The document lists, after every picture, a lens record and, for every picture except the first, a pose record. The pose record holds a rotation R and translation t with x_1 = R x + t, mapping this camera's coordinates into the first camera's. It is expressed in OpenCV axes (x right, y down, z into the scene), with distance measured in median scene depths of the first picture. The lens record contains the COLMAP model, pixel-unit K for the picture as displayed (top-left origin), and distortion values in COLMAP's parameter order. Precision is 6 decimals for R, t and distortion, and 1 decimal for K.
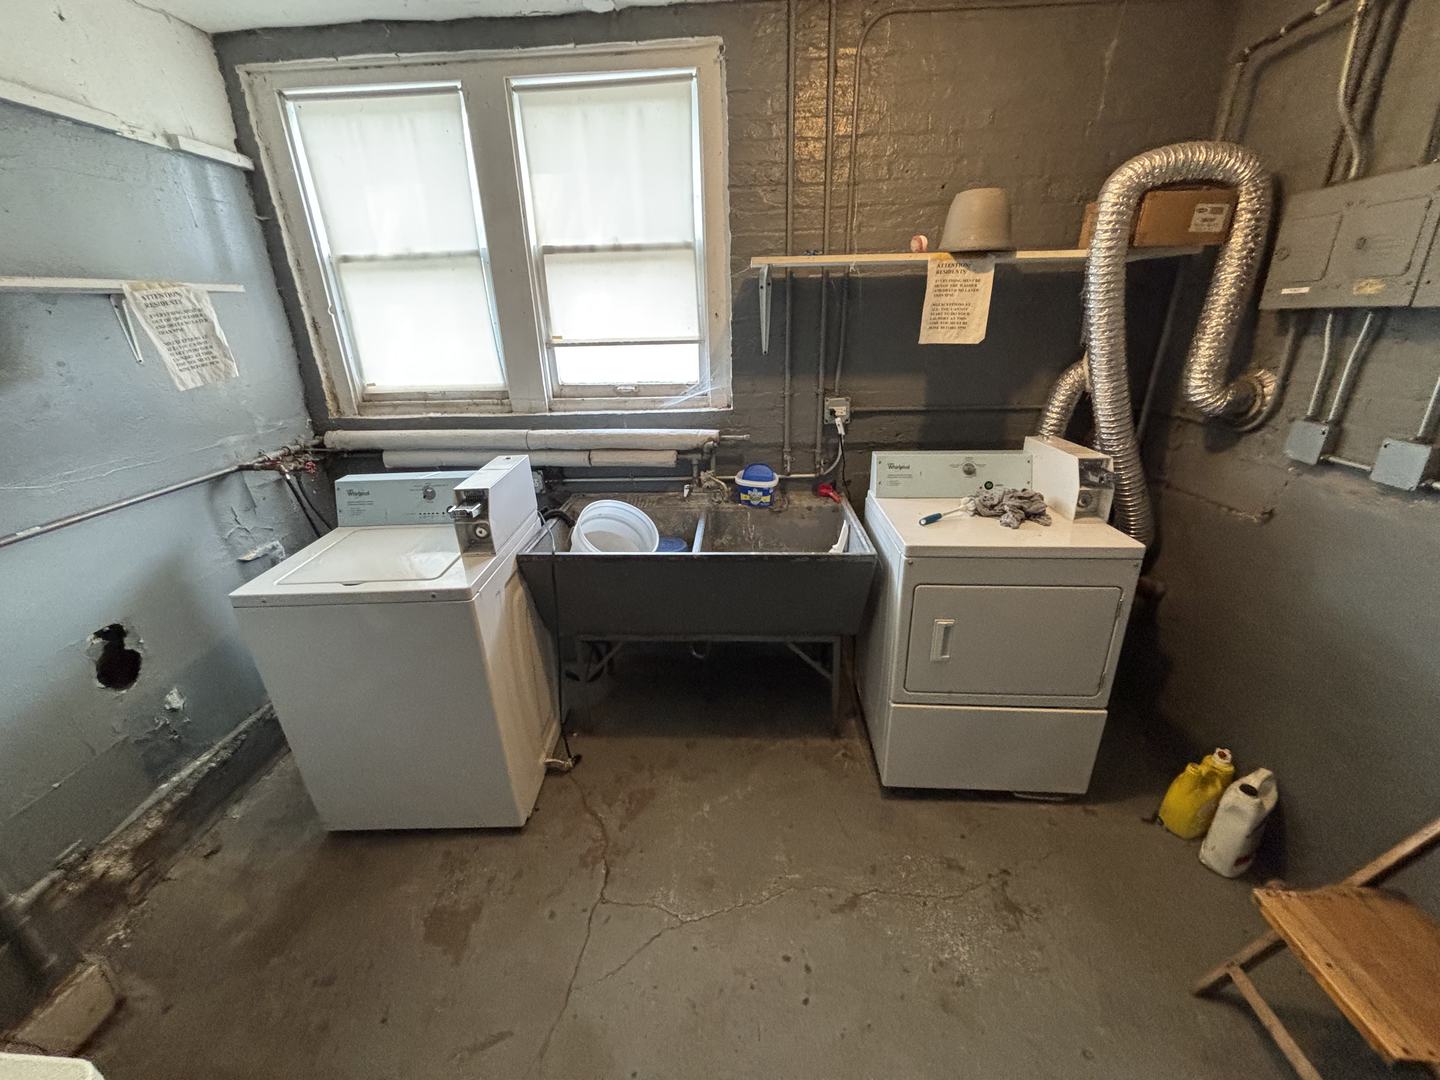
lens RADIAL K [[581.6, 0, 717.8], [0, 581.6, 543.7], [0, 0, 1]] dist [-0.002513, 0.002062]
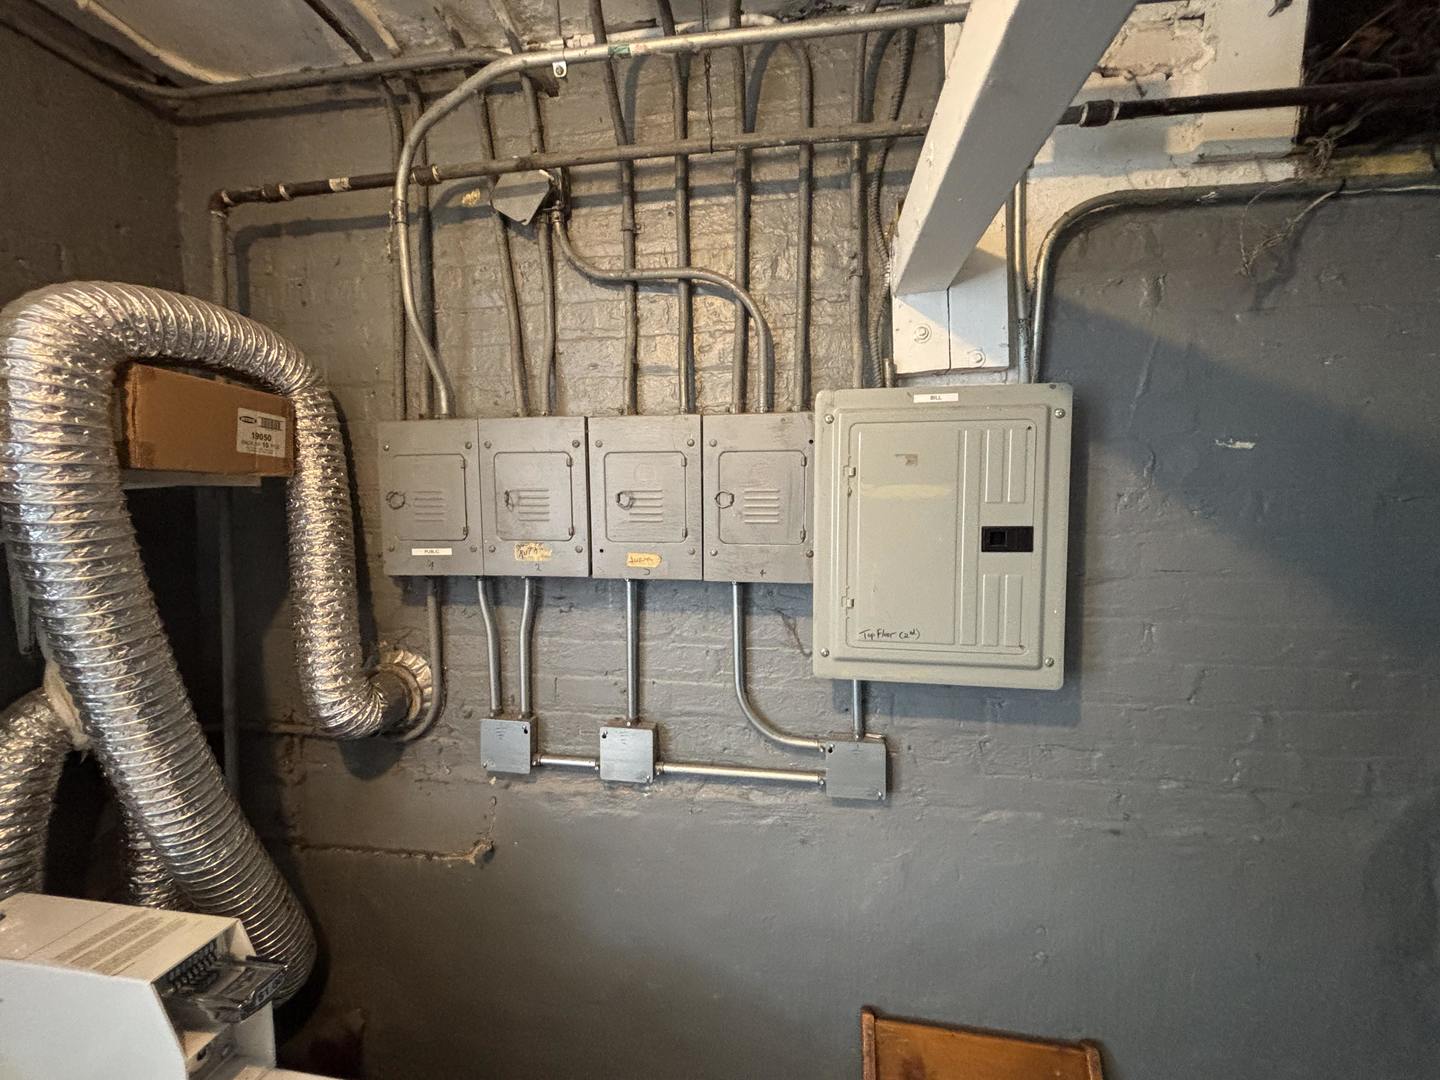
lens RADIAL K [[581.6, 0, 723.6], [0, 581.6, 541.2], [0, 0, 1]] dist [-0.002513, 0.002062]
pose [[0.110711, -0.038352, 0.993112, 0.316593], [0.357388, 0.933948, -0.003774, -0.293346], [-0.927371, 0.355344, 0.117105, 0.542797]]
